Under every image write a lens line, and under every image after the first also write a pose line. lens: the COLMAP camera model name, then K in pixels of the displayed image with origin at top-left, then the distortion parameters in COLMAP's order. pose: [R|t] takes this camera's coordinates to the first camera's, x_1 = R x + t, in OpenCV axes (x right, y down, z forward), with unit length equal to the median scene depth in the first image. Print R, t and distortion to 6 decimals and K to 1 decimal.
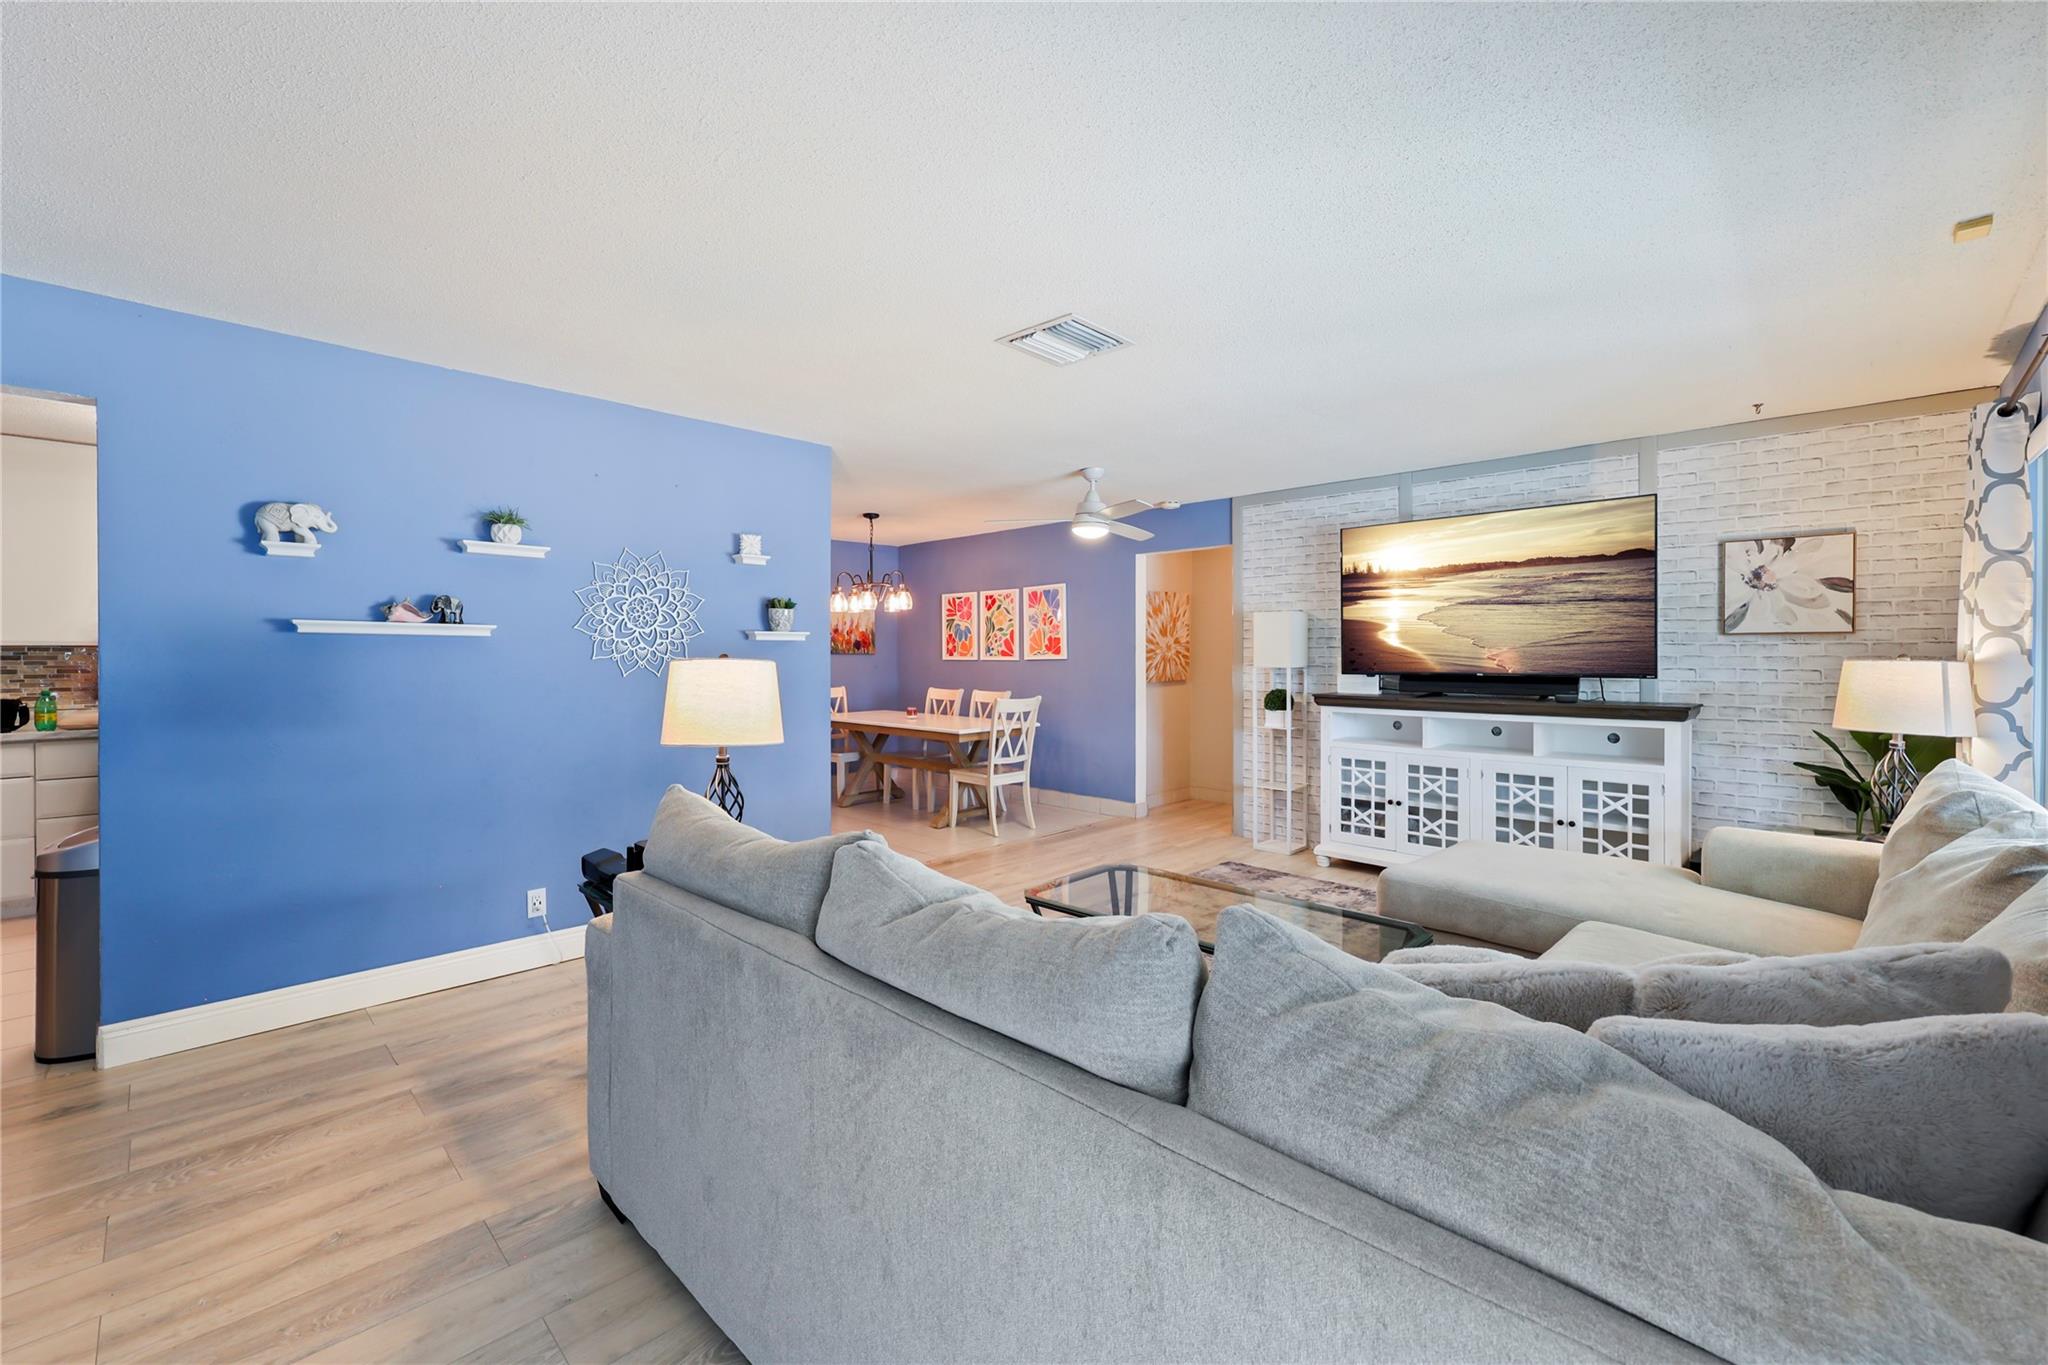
lens RADIAL K [[838.4, 0, 1008.3], [0, 838.4, 663.5], [0, 0, 1]] dist [-0.003416, 0.001426]
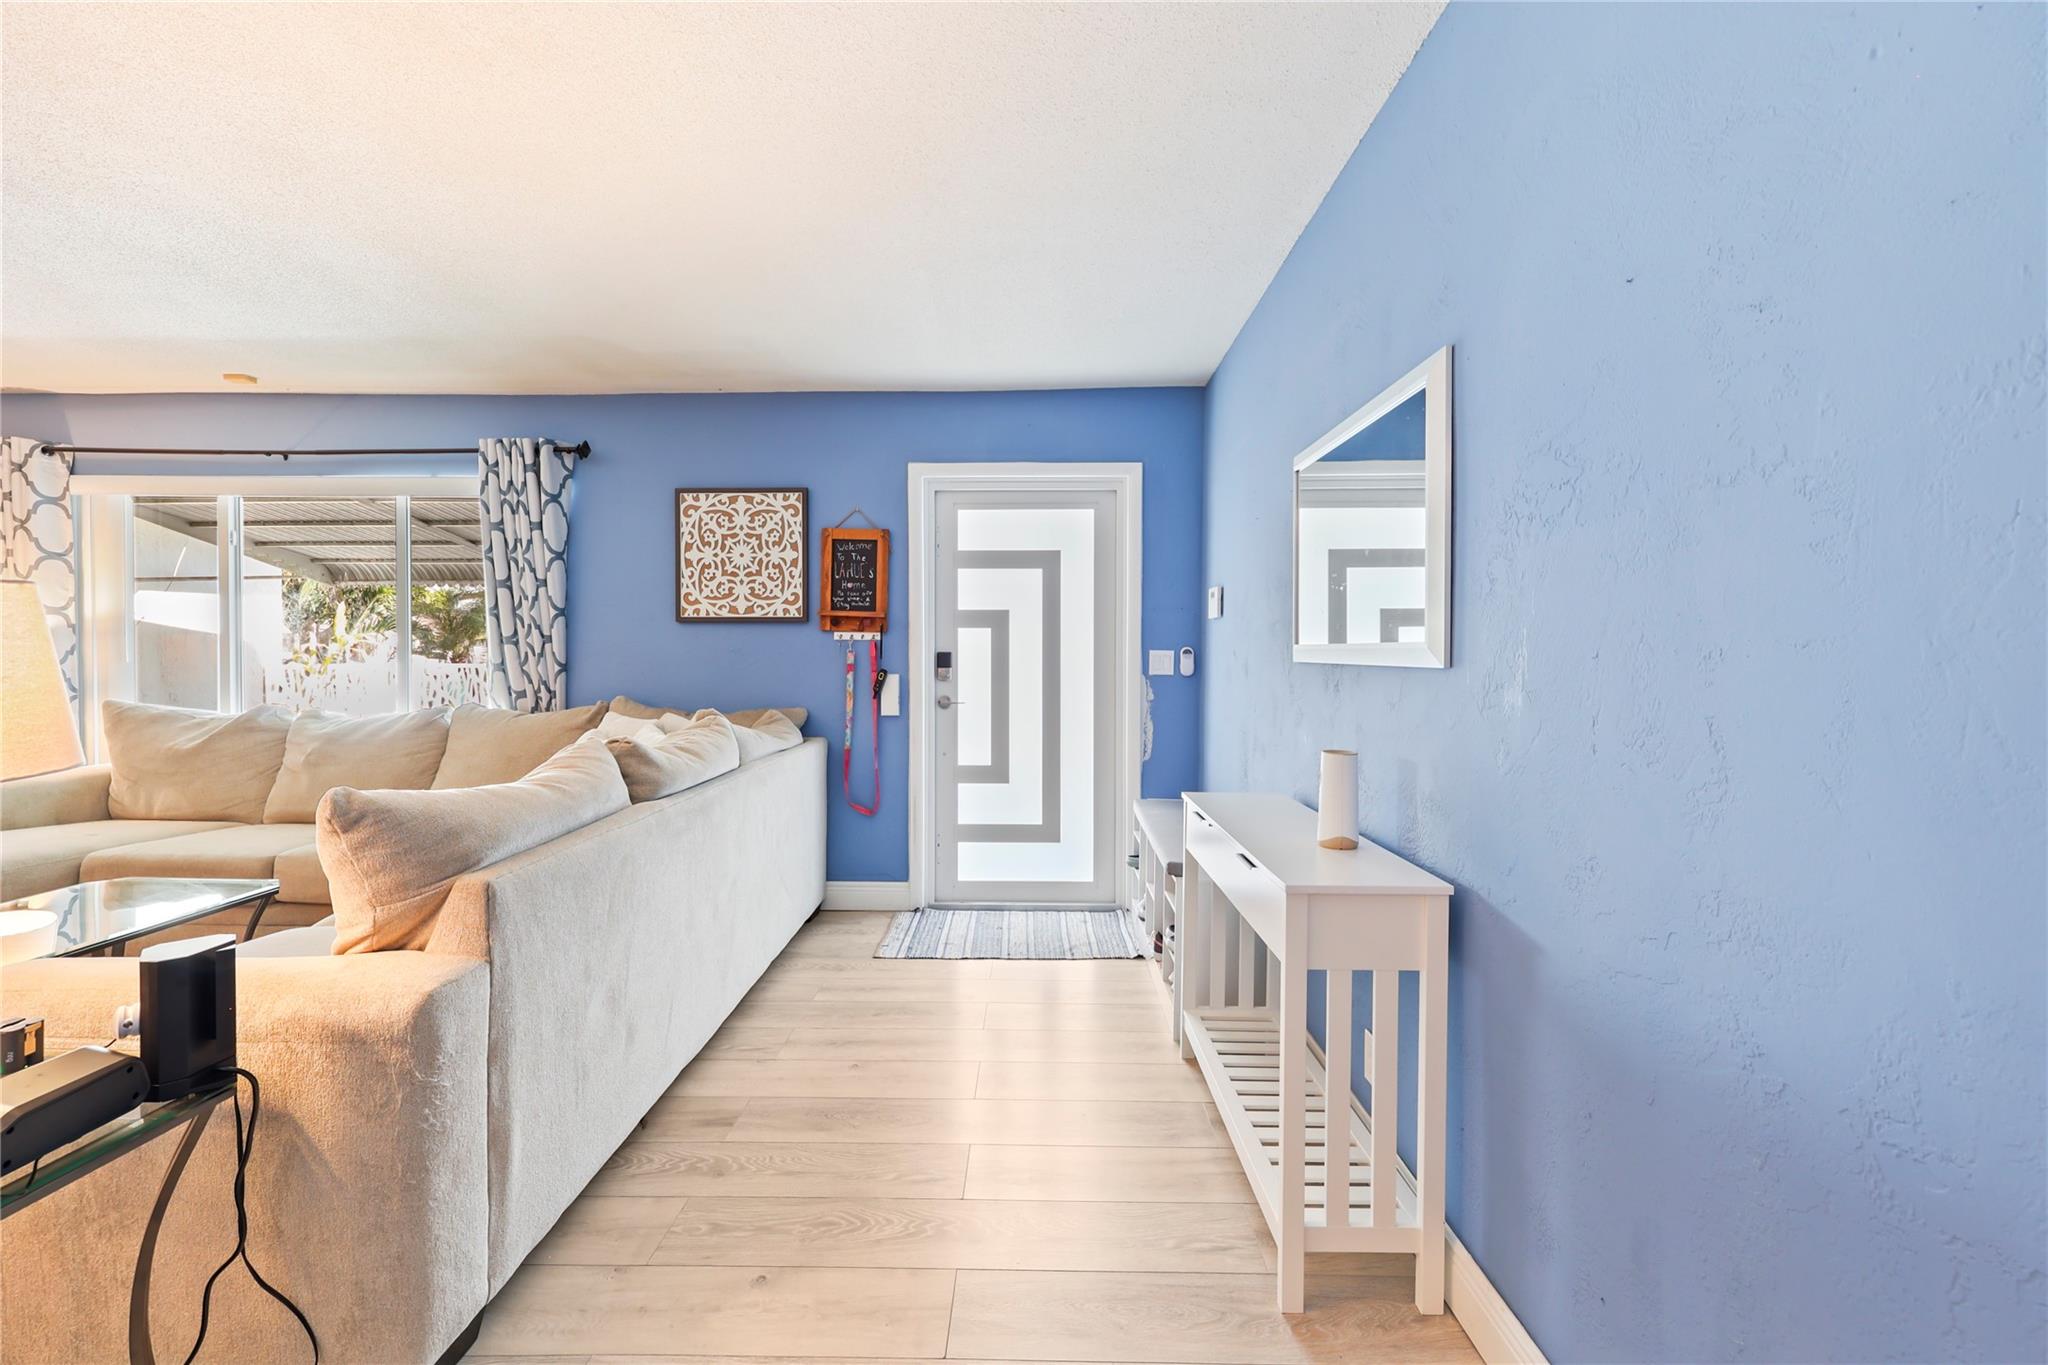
lens RADIAL K [[838.4, 0, 1066.4], [0, 838.4, 667.8], [0, 0, 1]] dist [-0.003416, 0.001426]
pose [[-0.701896, -0.013980, 0.712142, -0.407359], [0.002514, 0.999753, 0.022104, 0.012568], [-0.712275, 0.017305, -0.701688, 0.326231]]
